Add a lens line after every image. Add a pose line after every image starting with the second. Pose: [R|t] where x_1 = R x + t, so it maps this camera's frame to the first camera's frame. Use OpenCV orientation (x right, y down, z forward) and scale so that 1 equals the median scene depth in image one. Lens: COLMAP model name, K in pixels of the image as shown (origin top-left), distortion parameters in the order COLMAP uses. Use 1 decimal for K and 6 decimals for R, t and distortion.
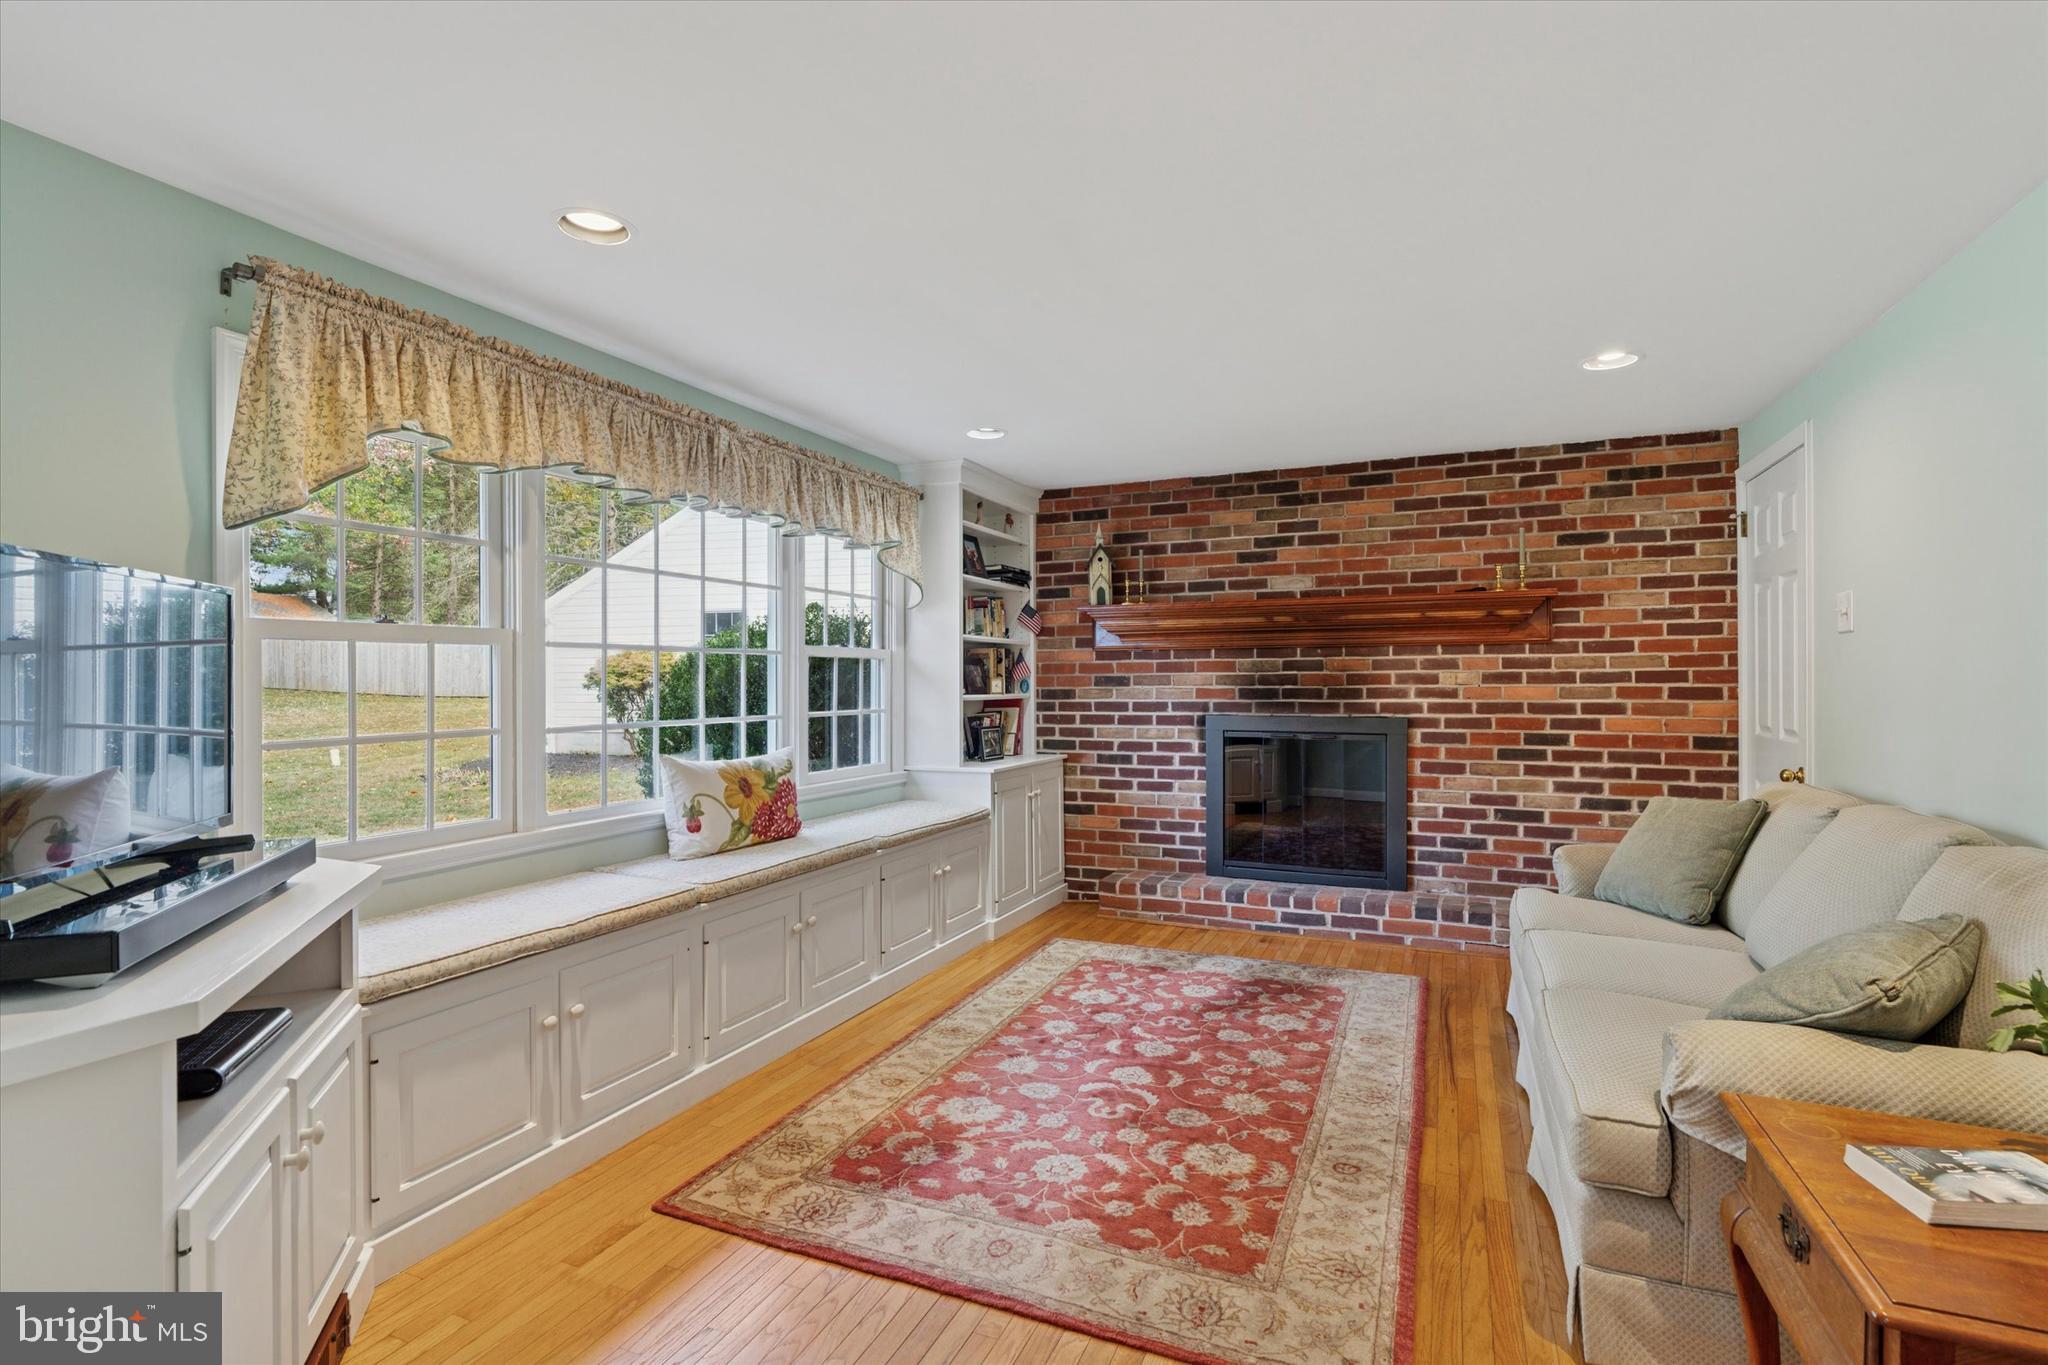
lens RADIAL K [[982.3, 0, 1023.5], [0, 982.3, 677.9], [0, 0, 1]] dist [-0.001794, -0.000052]
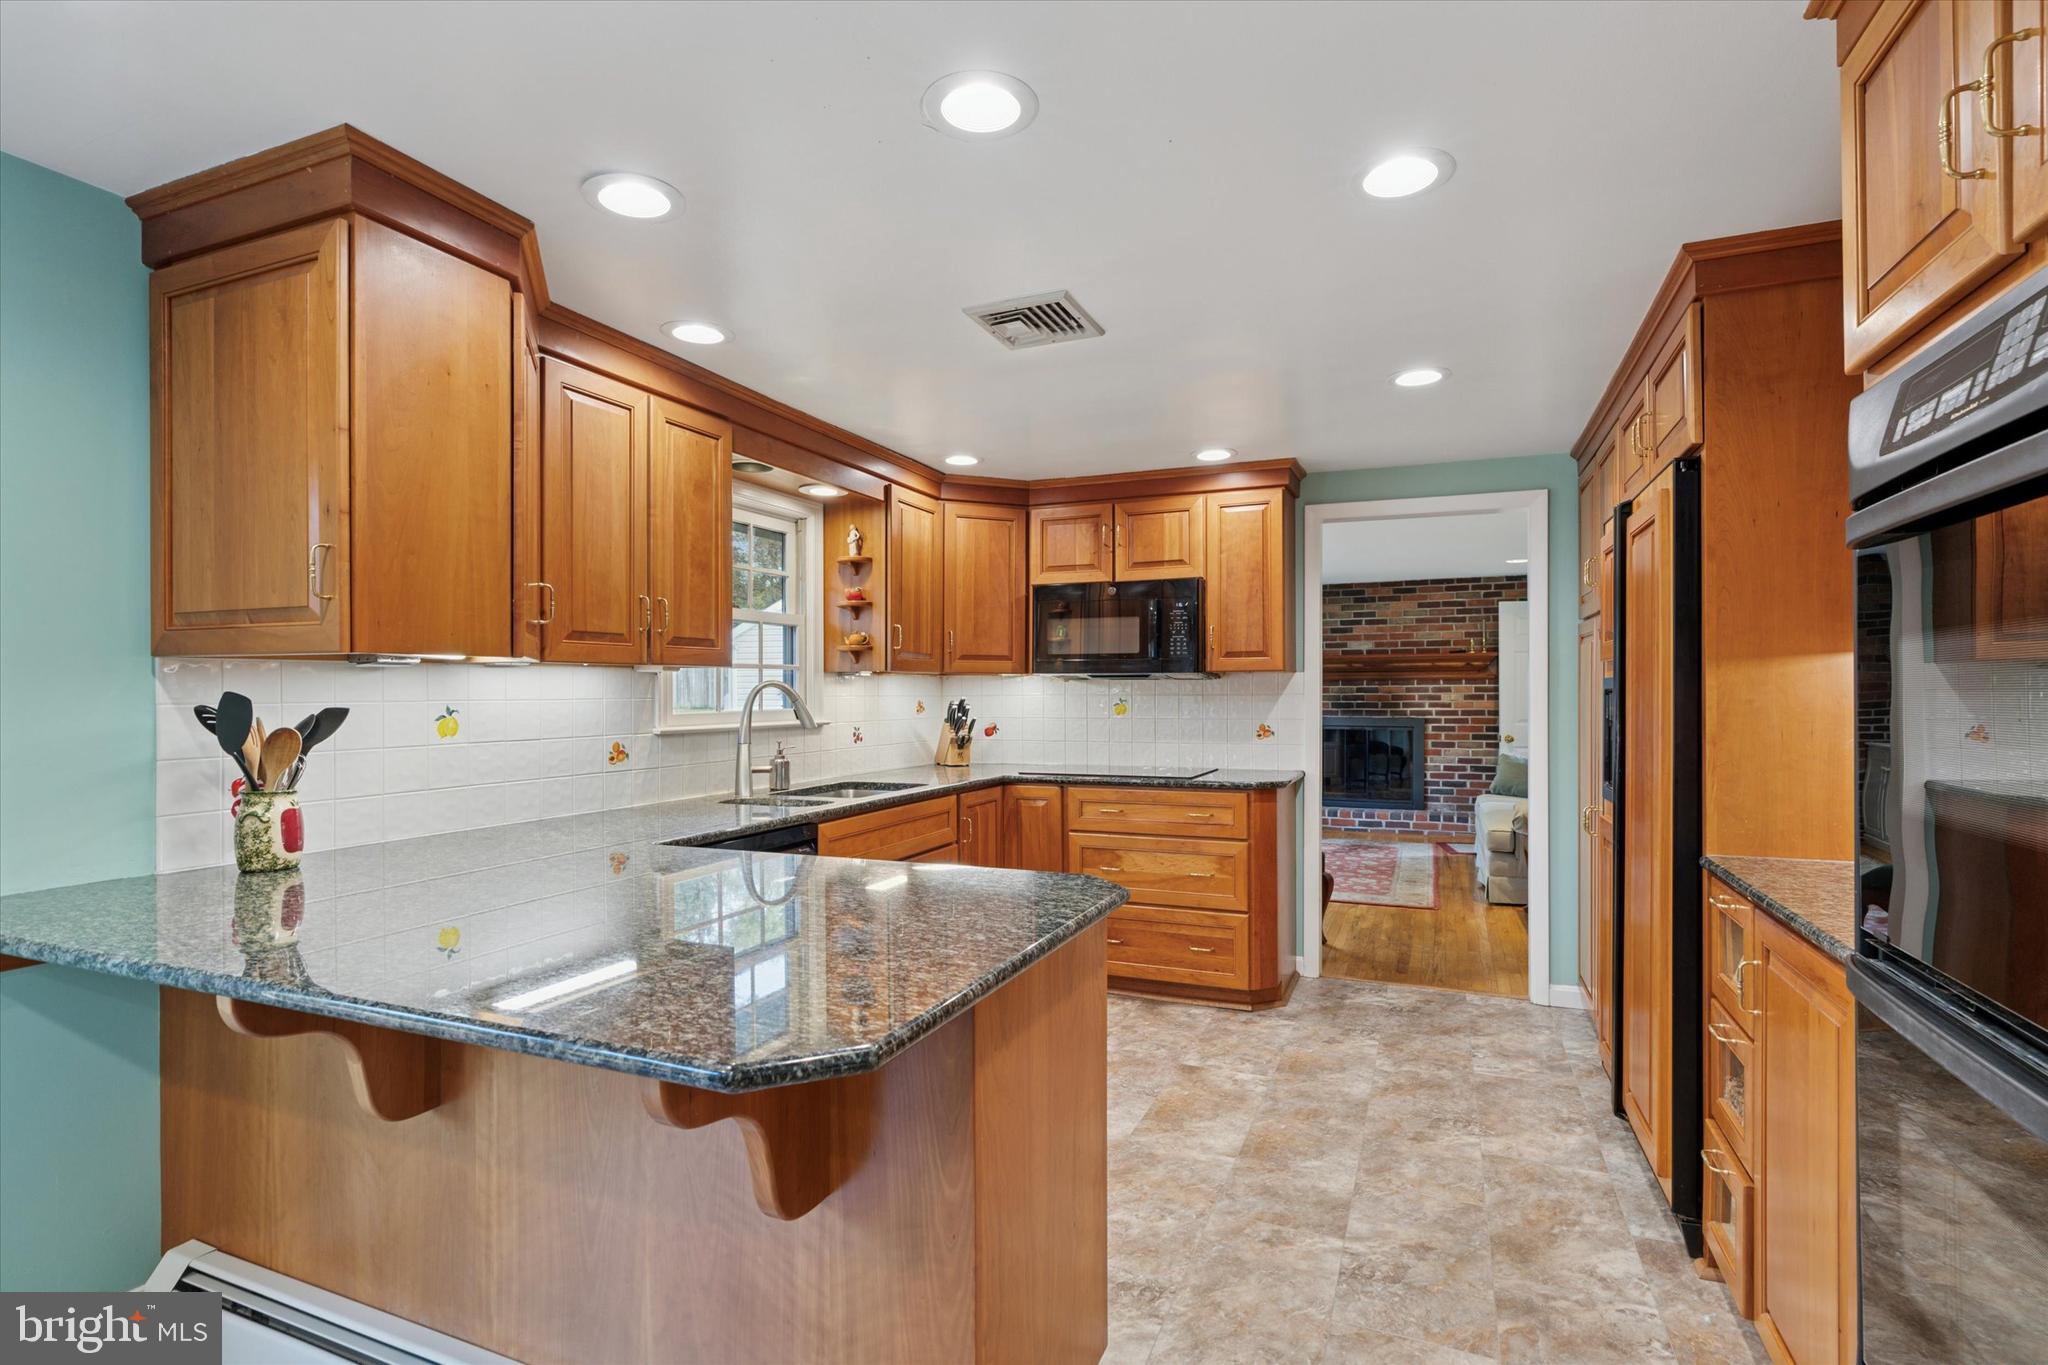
lens RADIAL K [[982.3, 0, 1024.1], [0, 982.3, 689.8], [0, 0, 1]] dist [-0.001794, -0.000052]
pose [[0.999972, 0.000339, 0.007439, -0.392055], [-0.000336, 1.000000, -0.000390, -0.012883], [-0.007439, 0.000388, 0.999972, -0.879992]]
